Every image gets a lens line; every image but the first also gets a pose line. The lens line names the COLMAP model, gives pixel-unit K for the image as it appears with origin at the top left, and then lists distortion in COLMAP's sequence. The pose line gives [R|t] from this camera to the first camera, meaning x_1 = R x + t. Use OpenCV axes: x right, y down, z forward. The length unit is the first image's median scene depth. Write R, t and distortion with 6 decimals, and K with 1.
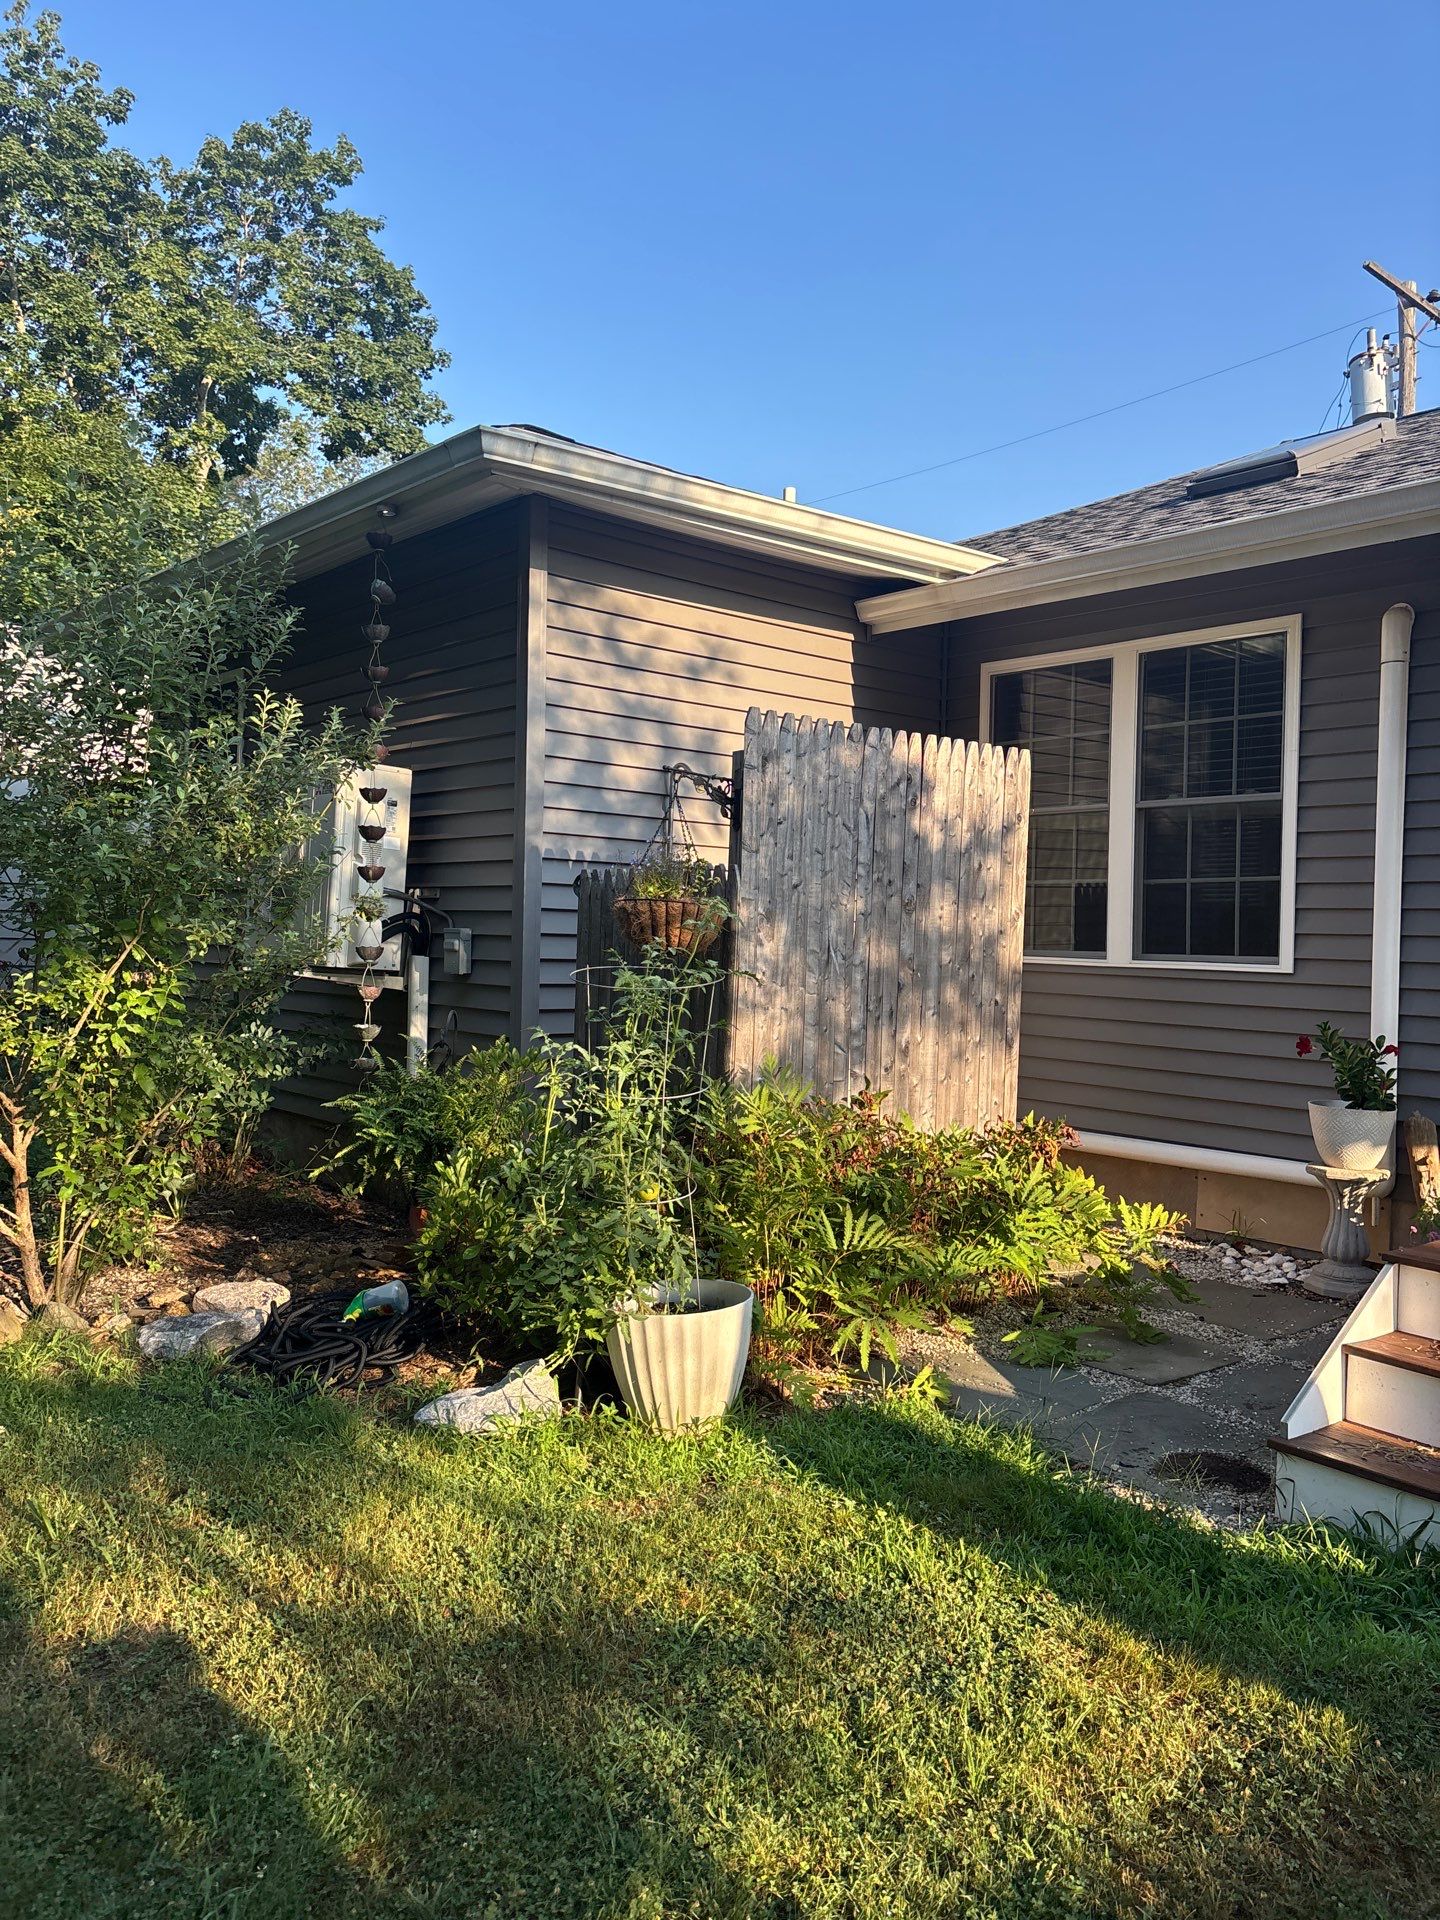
lens RADIAL K [[1487.4, 0, 728.7], [0, 1487.4, 976.6], [0, 0, 1]] dist [0.041917, -0.029089]
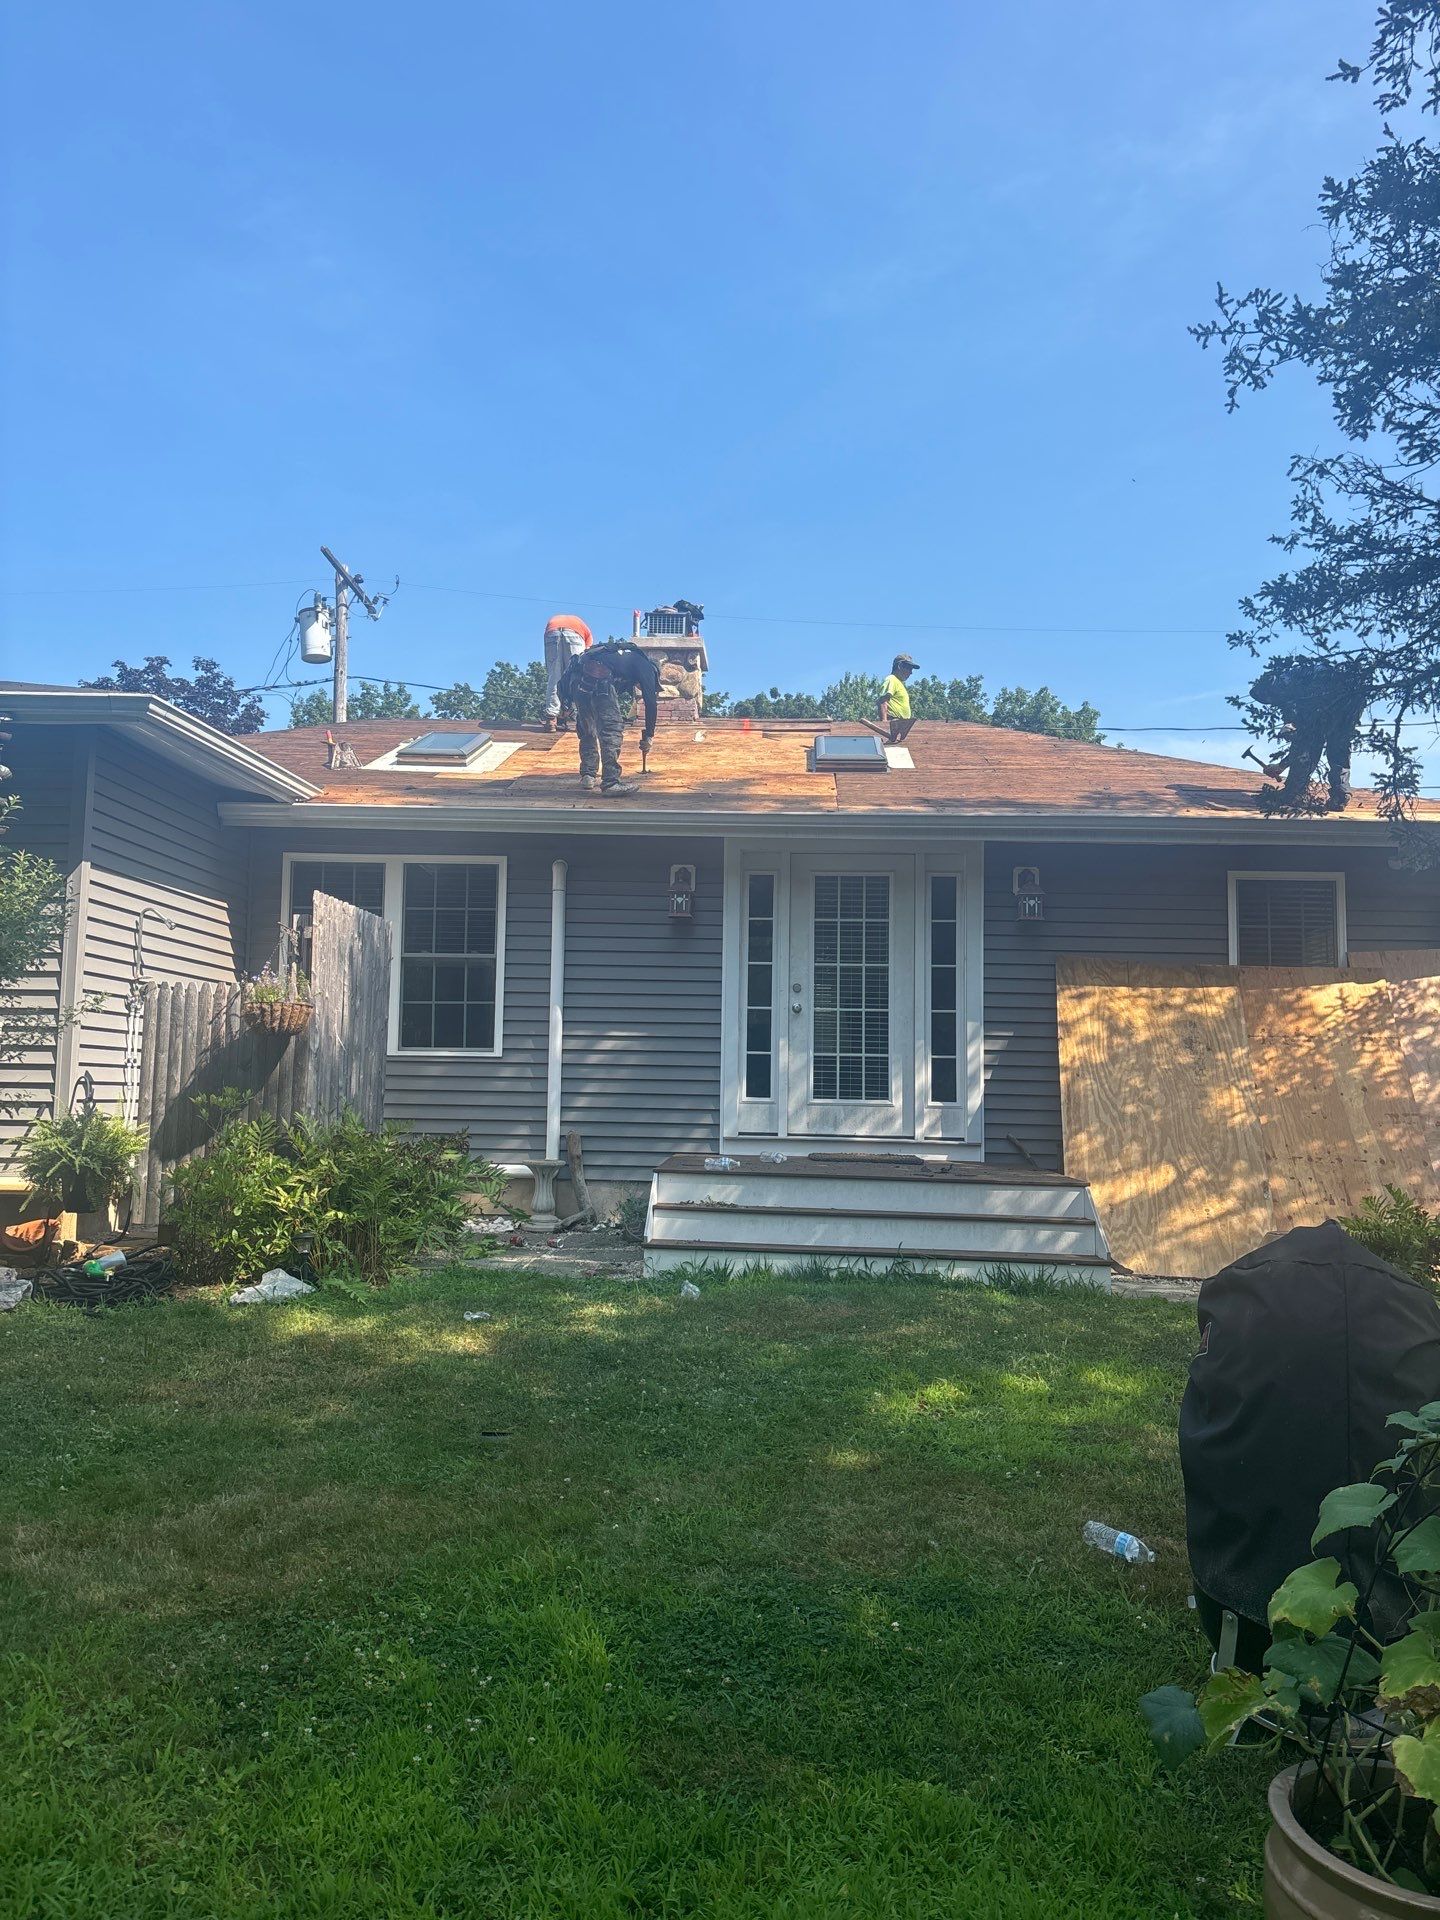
lens RADIAL K [[1487.4, 0, 733.2], [0, 1487.4, 959.3], [0, 0, 1]] dist [0.041917, -0.029089]
pose [[0.697192, 0.056315, 0.714669, -0.682914], [0.015967, 0.995443, -0.094017, 0.051878], [-0.716706, 0.076959, 0.693116, -0.411449]]
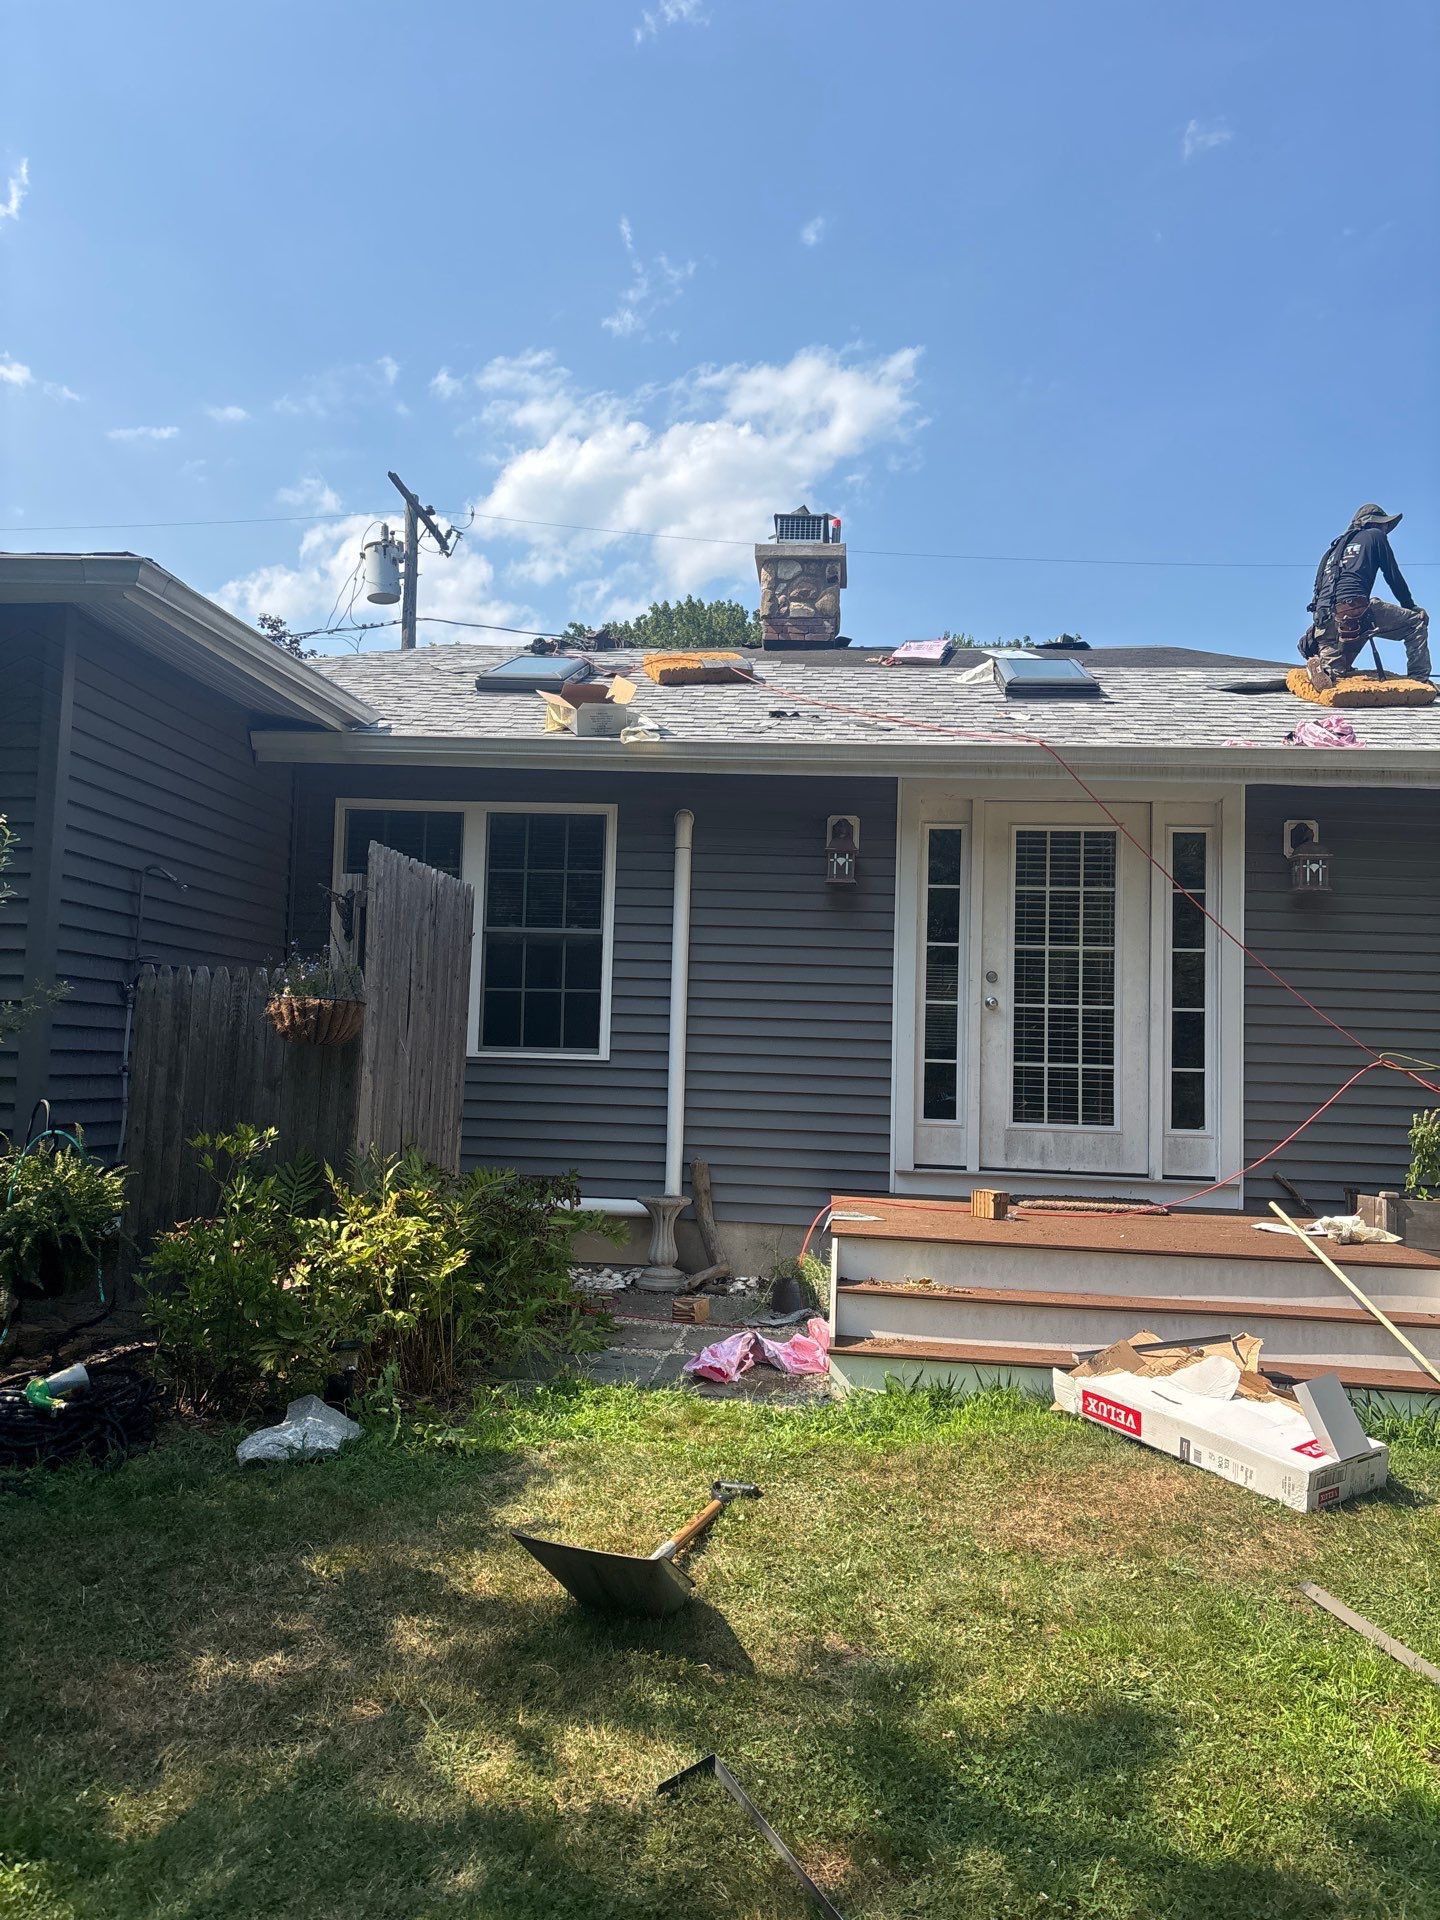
lens RADIAL K [[1487.4, 0, 713.6], [0, 1487.4, 962.4], [0, 0, 1]] dist [0.041917, -0.029089]
pose [[0.735496, 0.049812, 0.675695, -0.474583], [0.001024, 0.997211, -0.074628, 0.009442], [-0.677528, 0.055580, 0.733394, -0.069813]]
